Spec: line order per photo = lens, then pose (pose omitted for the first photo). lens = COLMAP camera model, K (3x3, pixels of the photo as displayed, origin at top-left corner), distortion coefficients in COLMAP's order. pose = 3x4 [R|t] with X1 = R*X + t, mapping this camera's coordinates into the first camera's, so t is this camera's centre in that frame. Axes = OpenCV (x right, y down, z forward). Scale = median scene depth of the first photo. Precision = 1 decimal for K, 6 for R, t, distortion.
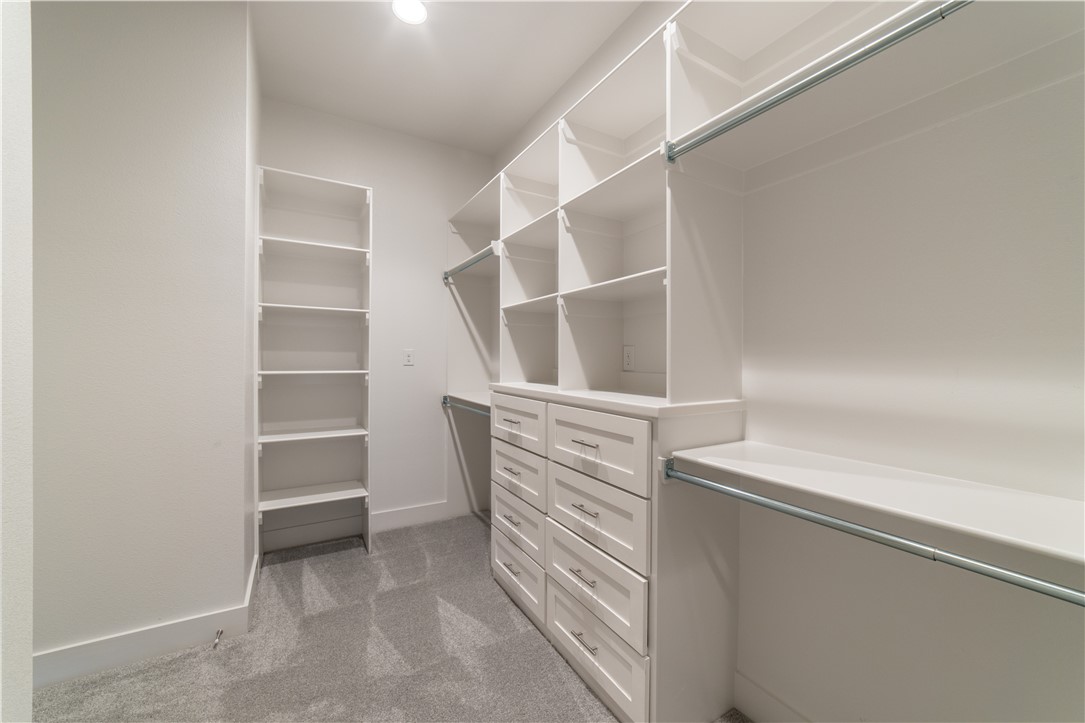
lens RADIAL K [[415.0, 0, 542.3], [0, 415.0, 361.9], [0, 0, 1]] dist [-0.023409, 0.009416]
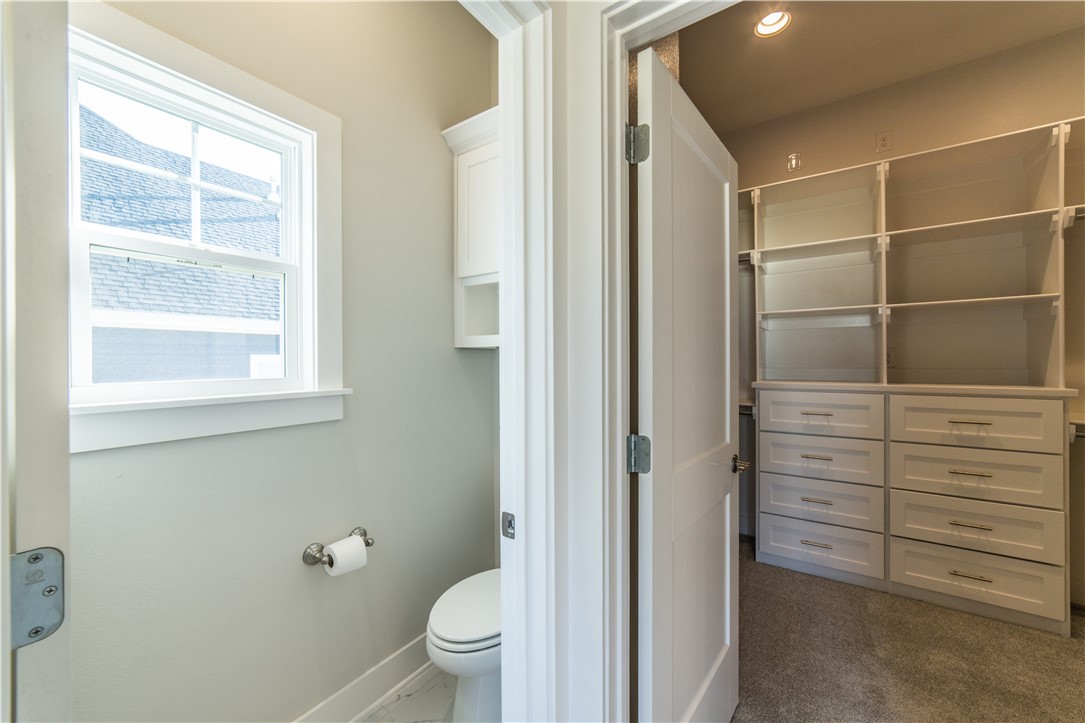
lens RADIAL K [[415.0, 0, 542.3], [0, 415.0, 361.9], [0, 0, 1]] dist [-0.023409, 0.009416]
pose [[0.909959, -0.008522, 0.414611, -1.872431], [0.011299, 0.999927, -0.004245, -0.003795], [-0.414545, 0.008548, 0.909989, 0.429099]]
